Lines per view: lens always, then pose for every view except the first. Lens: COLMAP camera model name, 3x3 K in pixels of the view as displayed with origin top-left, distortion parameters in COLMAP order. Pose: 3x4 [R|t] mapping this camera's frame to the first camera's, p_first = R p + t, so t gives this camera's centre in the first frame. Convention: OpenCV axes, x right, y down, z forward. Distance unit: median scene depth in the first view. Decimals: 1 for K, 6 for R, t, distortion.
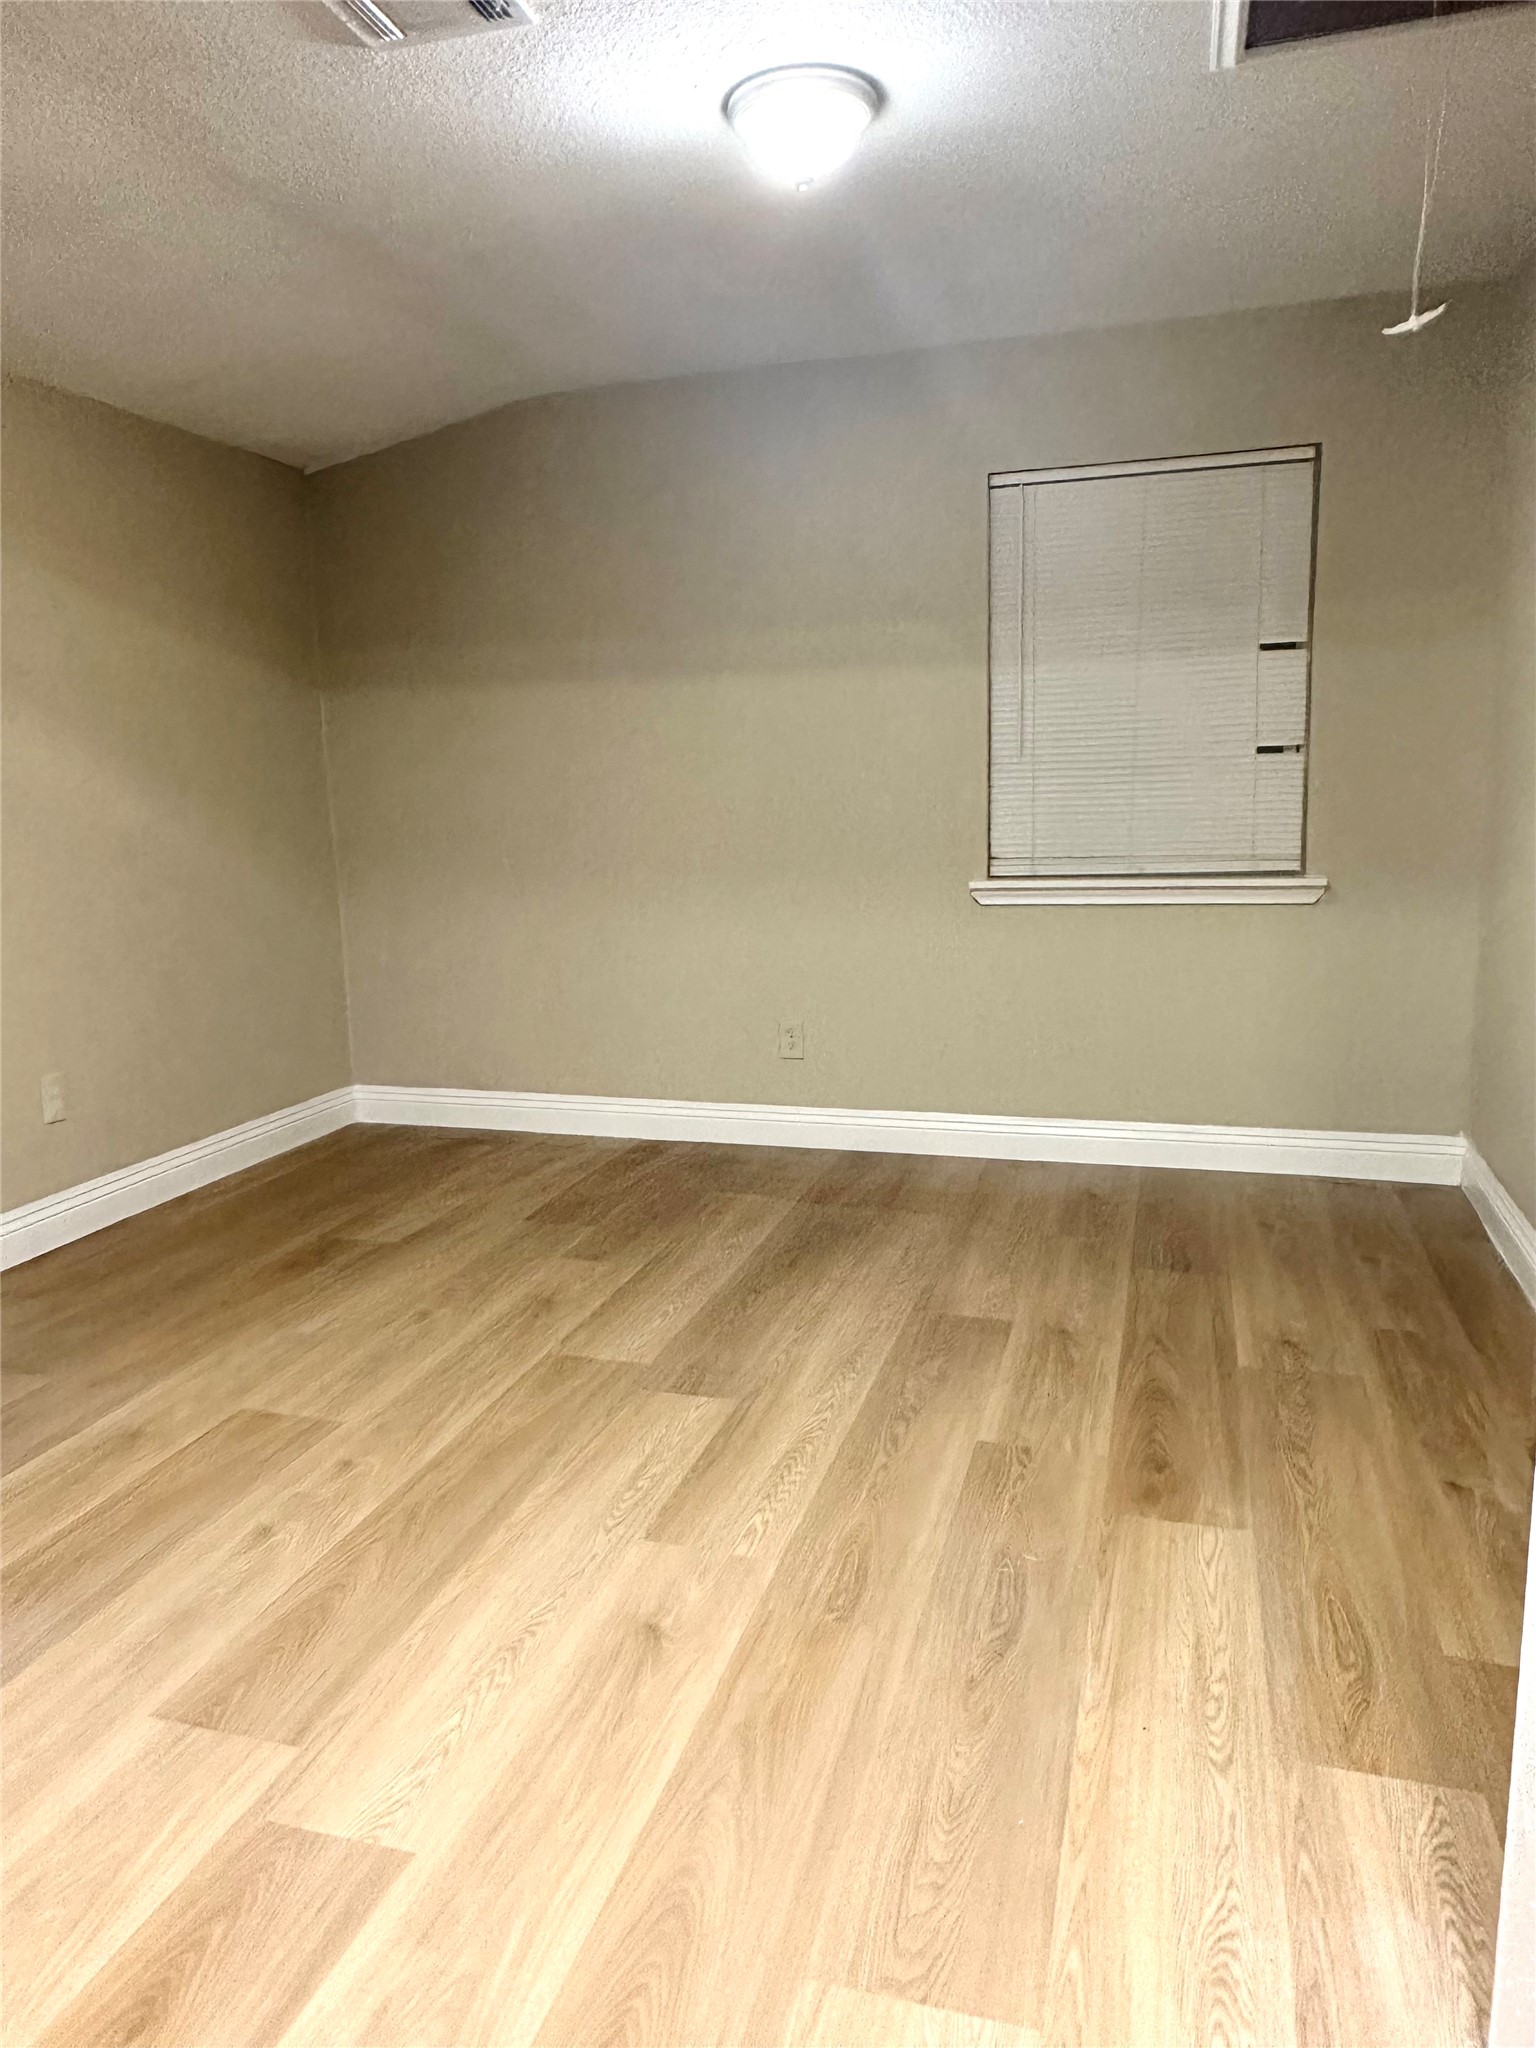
lens RADIAL K [[1420.8, 0, 766.0], [0, 1420.8, 1024.2], [0, 0, 1]] dist [-0.001329, -0.000639]
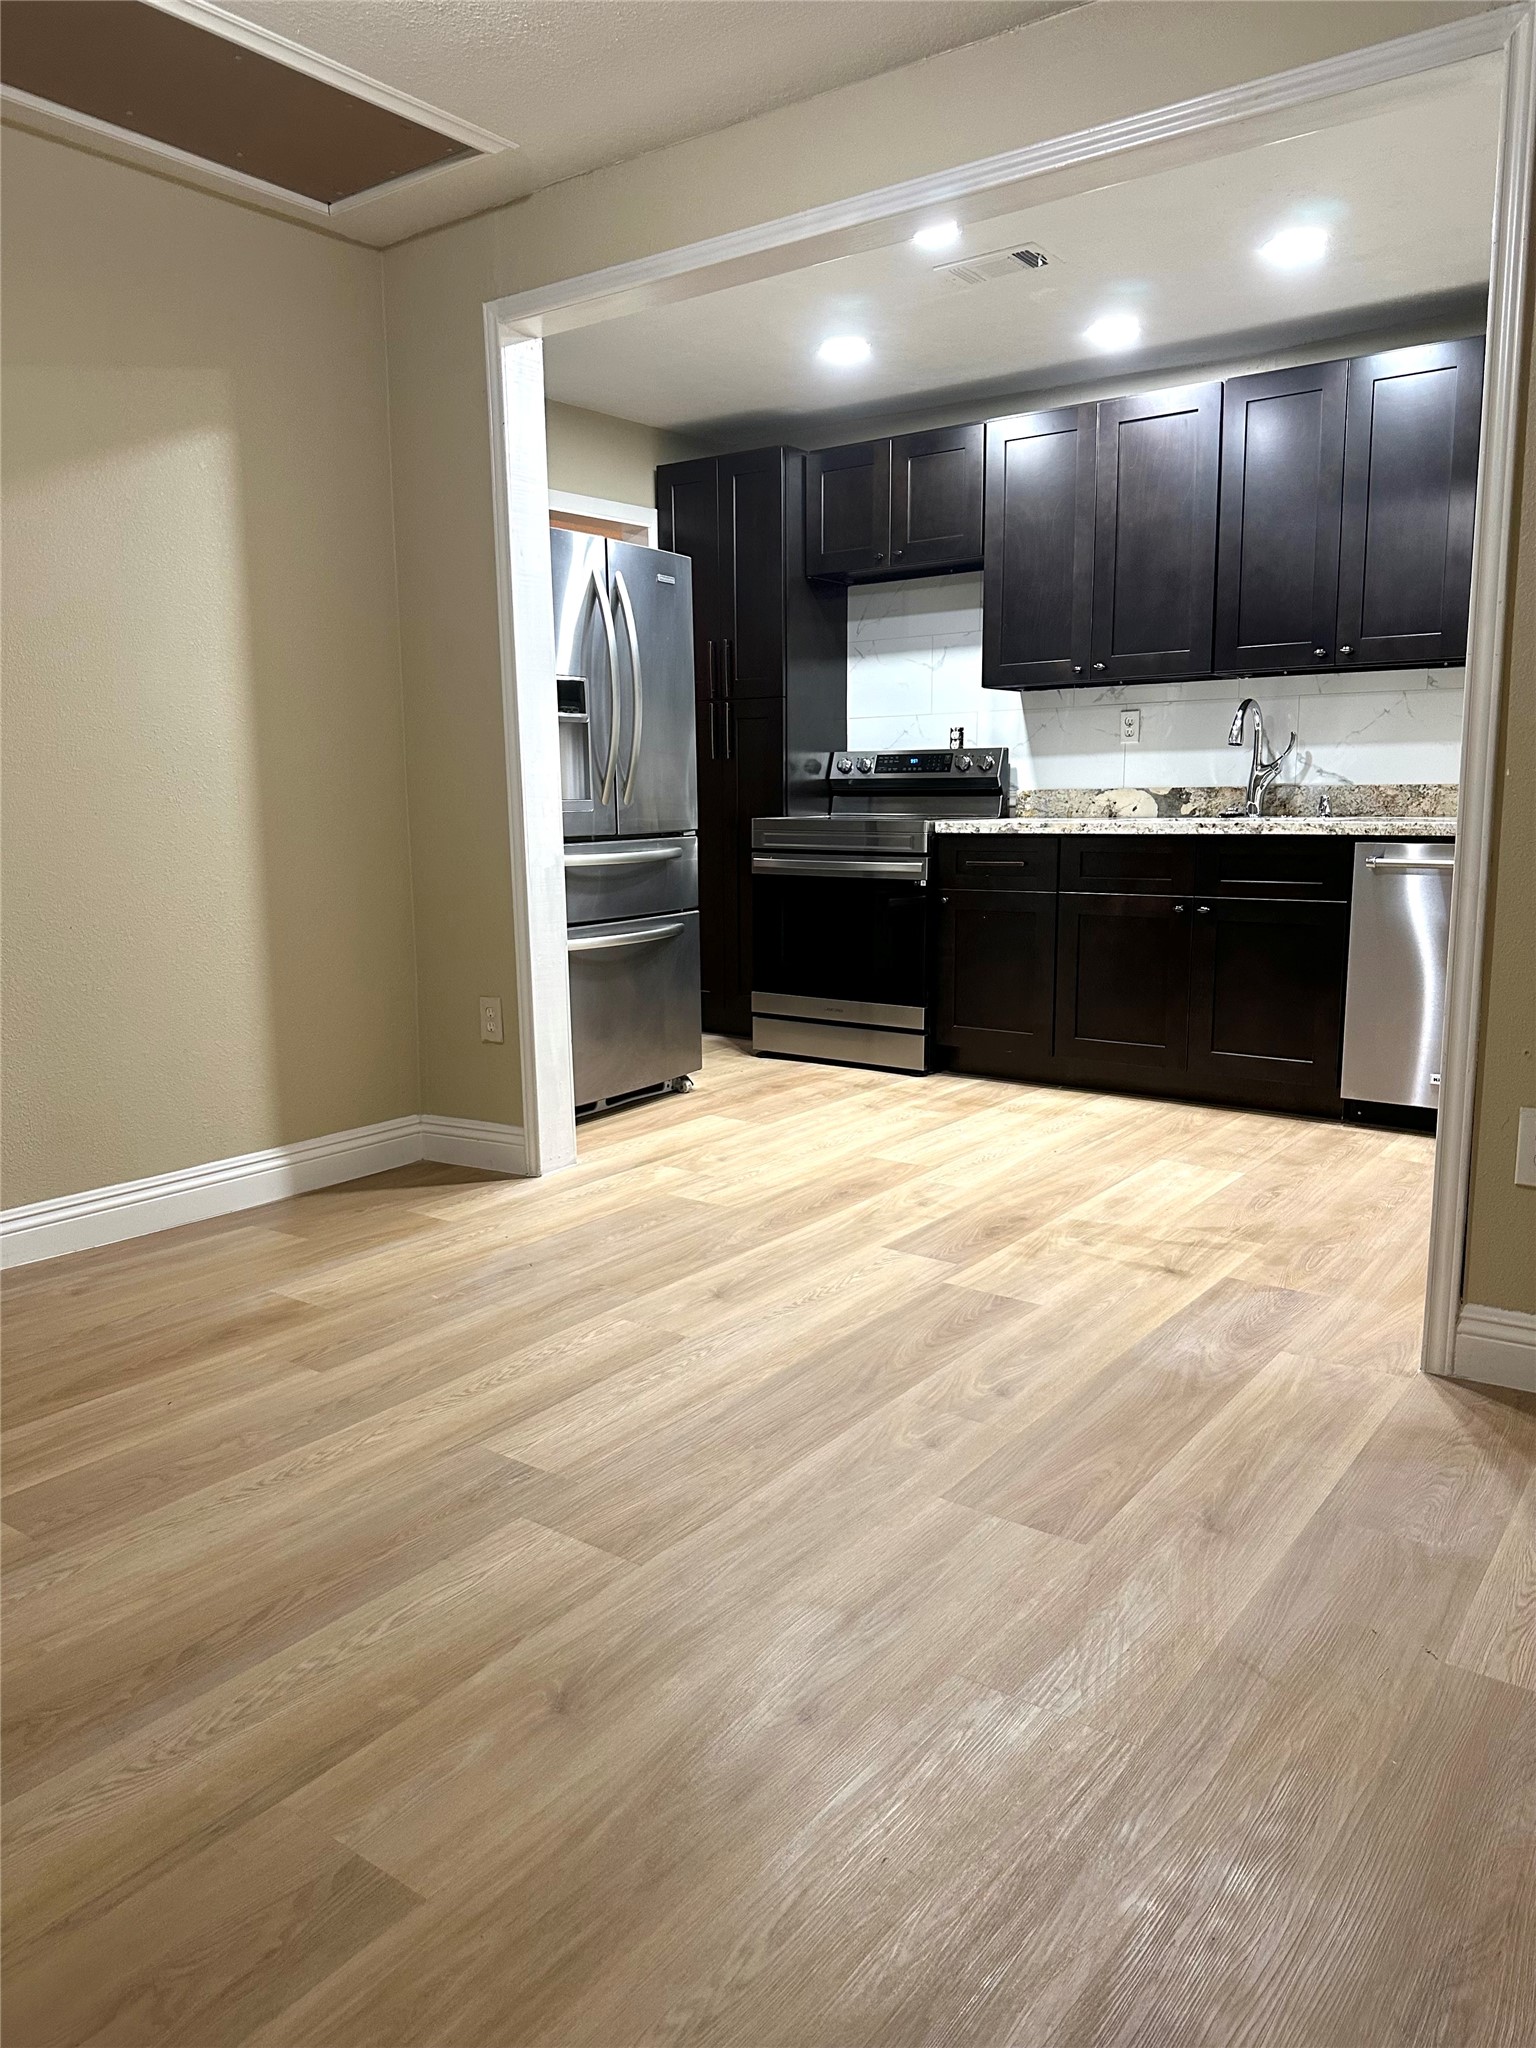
lens RADIAL K [[1448.8, 0, 761.2], [0, 1448.8, 1029.3], [0, 0, 1]] dist [0.146006, -0.208210]
pose [[-0.935749, -0.024561, 0.351811, -0.620524], [0.090612, 0.947338, 0.307149, -0.283280], [-0.340828, 0.319293, -0.884245, 2.140975]]
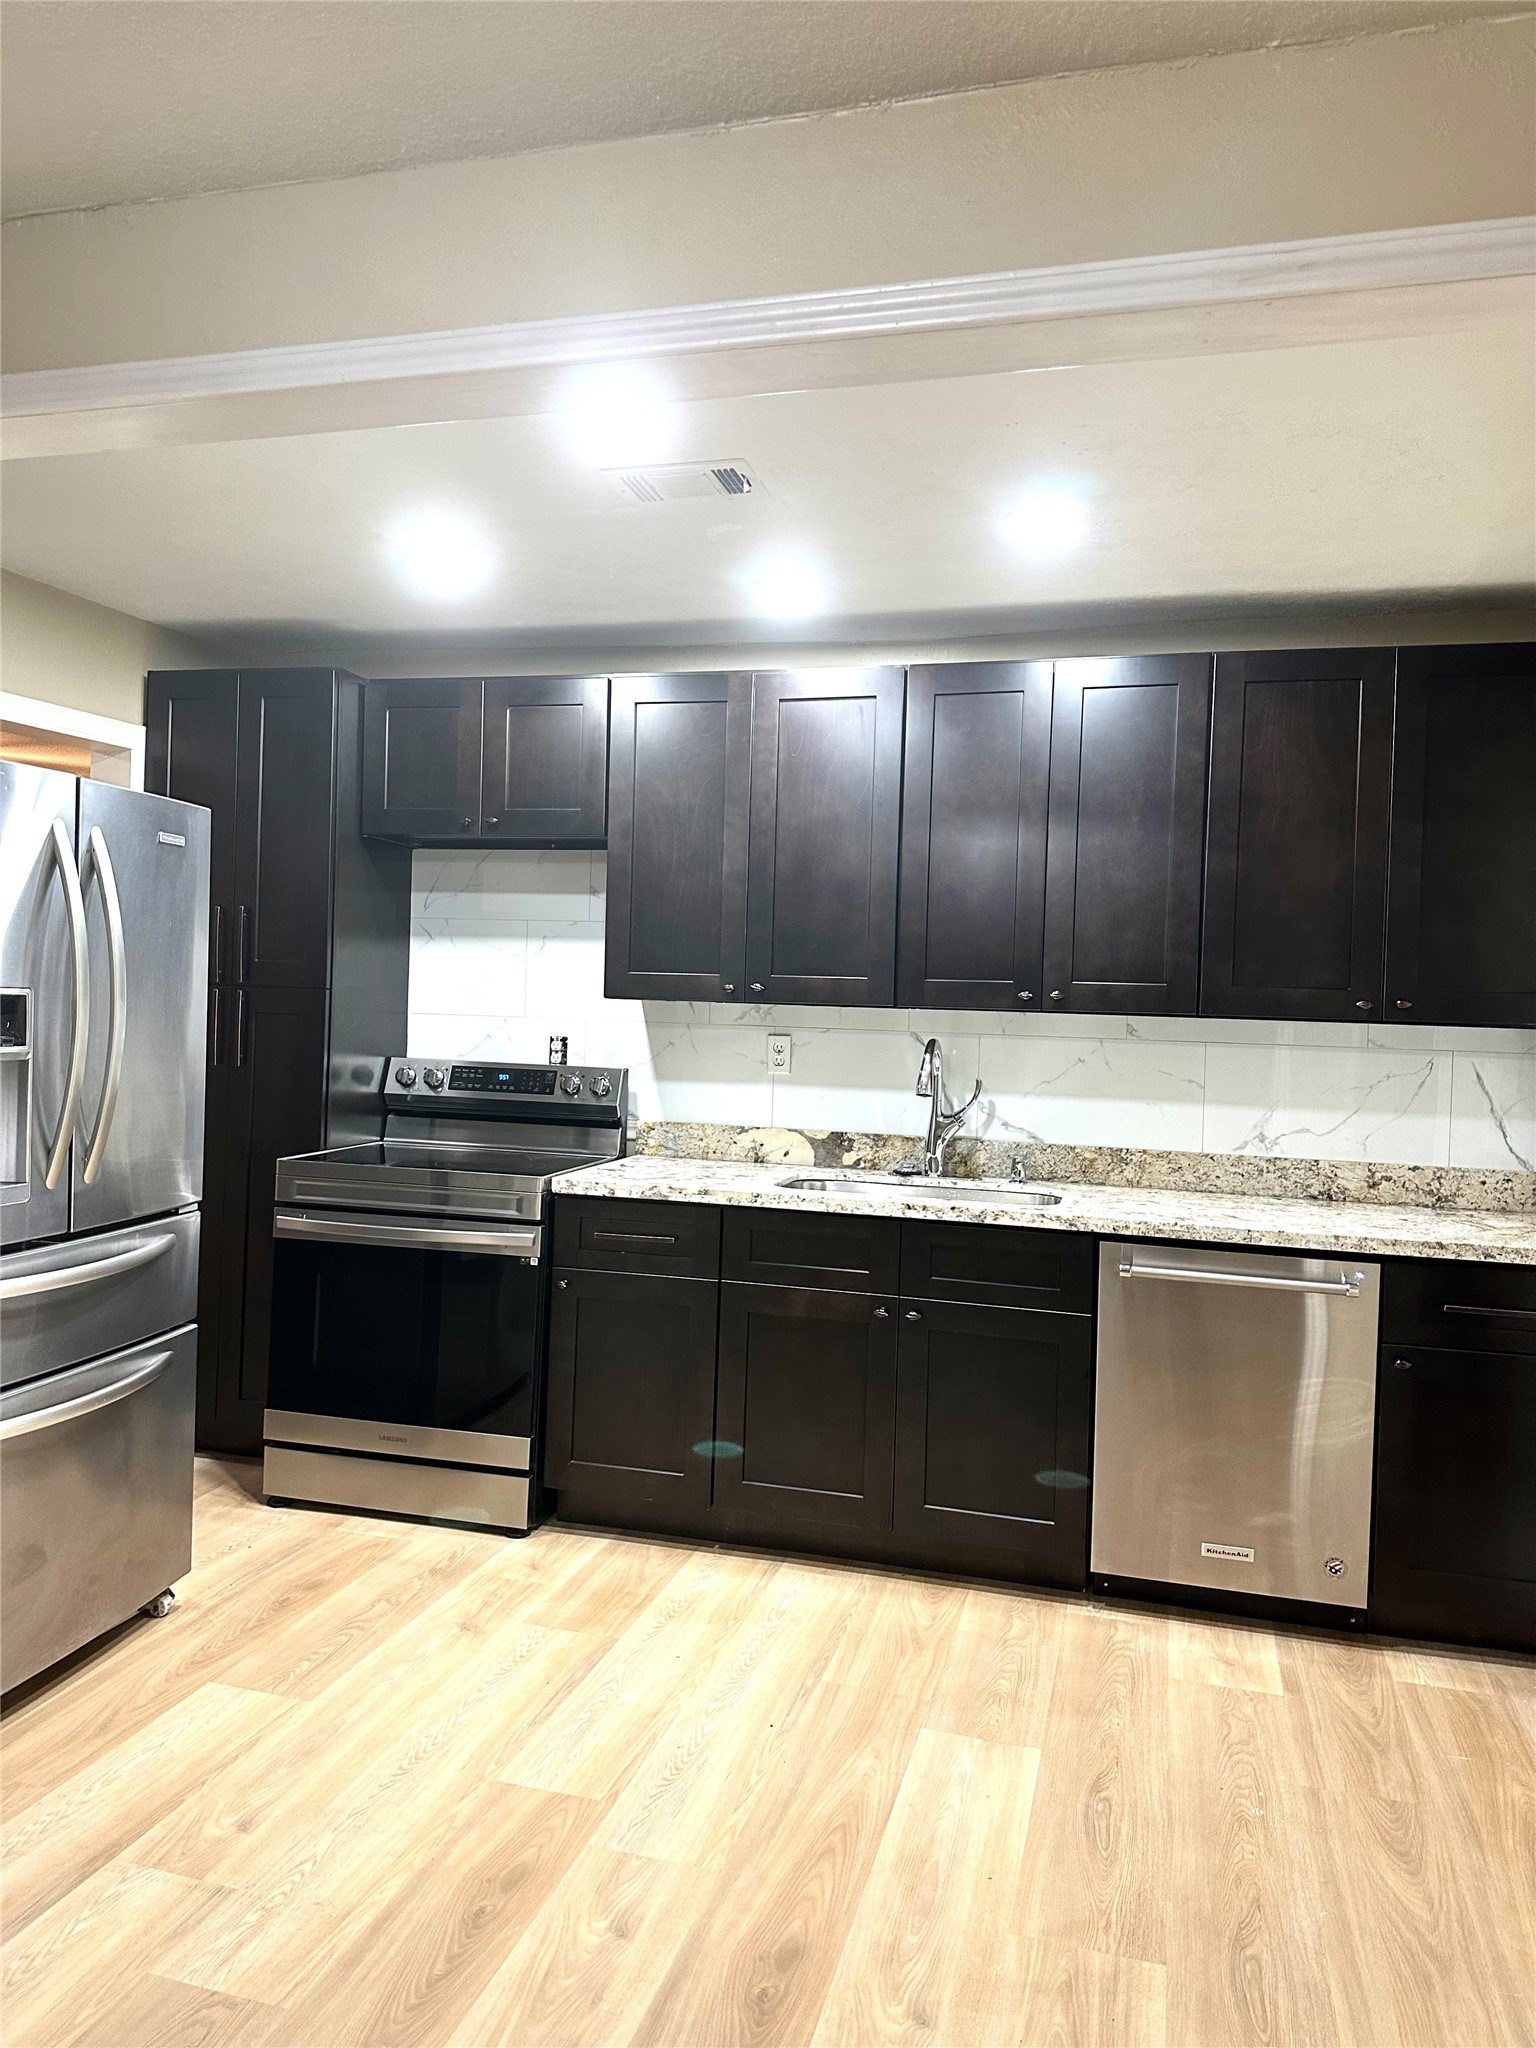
lens RADIAL K [[1448.8, 0, 761.2], [0, 1448.8, 1029.3], [0, 0, 1]] dist [0.146006, -0.208210]
pose [[-0.999956, -0.009409, -0.000362, -0.296200], [-0.009315, 0.982901, 0.183897, -0.348205], [-0.001375, 0.183892, -0.982945, 1.532639]]
